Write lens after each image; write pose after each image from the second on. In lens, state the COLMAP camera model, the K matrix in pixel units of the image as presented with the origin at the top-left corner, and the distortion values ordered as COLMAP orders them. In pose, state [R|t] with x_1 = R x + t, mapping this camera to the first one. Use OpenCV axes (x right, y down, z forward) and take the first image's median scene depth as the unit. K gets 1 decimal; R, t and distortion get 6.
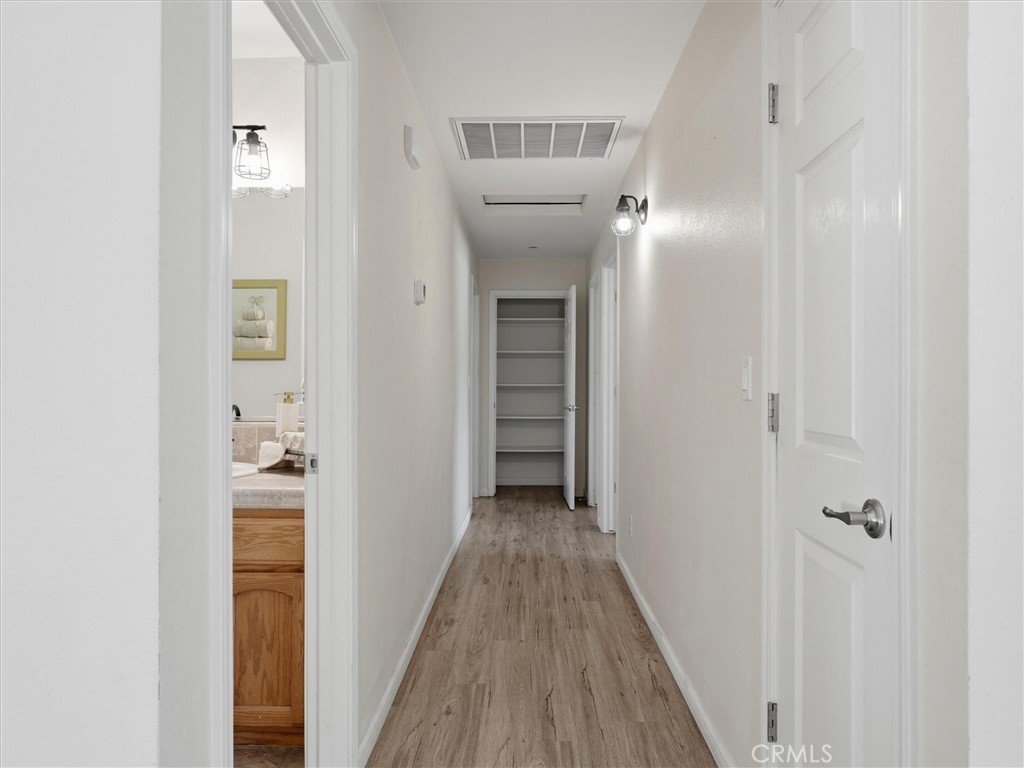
lens RADIAL K [[637.3, 0, 513.3], [0, 637.3, 379.5], [0, 0, 1]] dist [-0.001807, 0.000046]
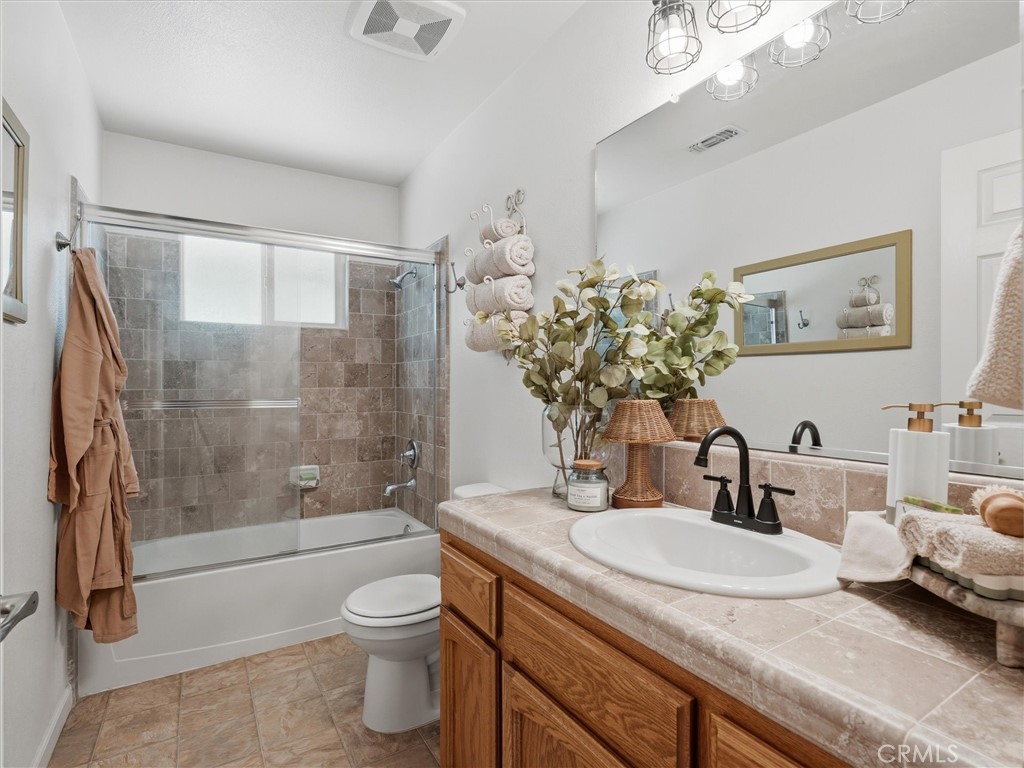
lens RADIAL K [[525.2, 0, 513.4], [0, 525.2, 378.5], [0, 0, 1]] dist [-0.010158, 0.000559]
pose [[0.545321, -0.009565, -0.838173, -0.212544], [0.007006, 0.999952, -0.006853, 0.004648], [0.838198, -0.002135, 0.545362, 0.593455]]
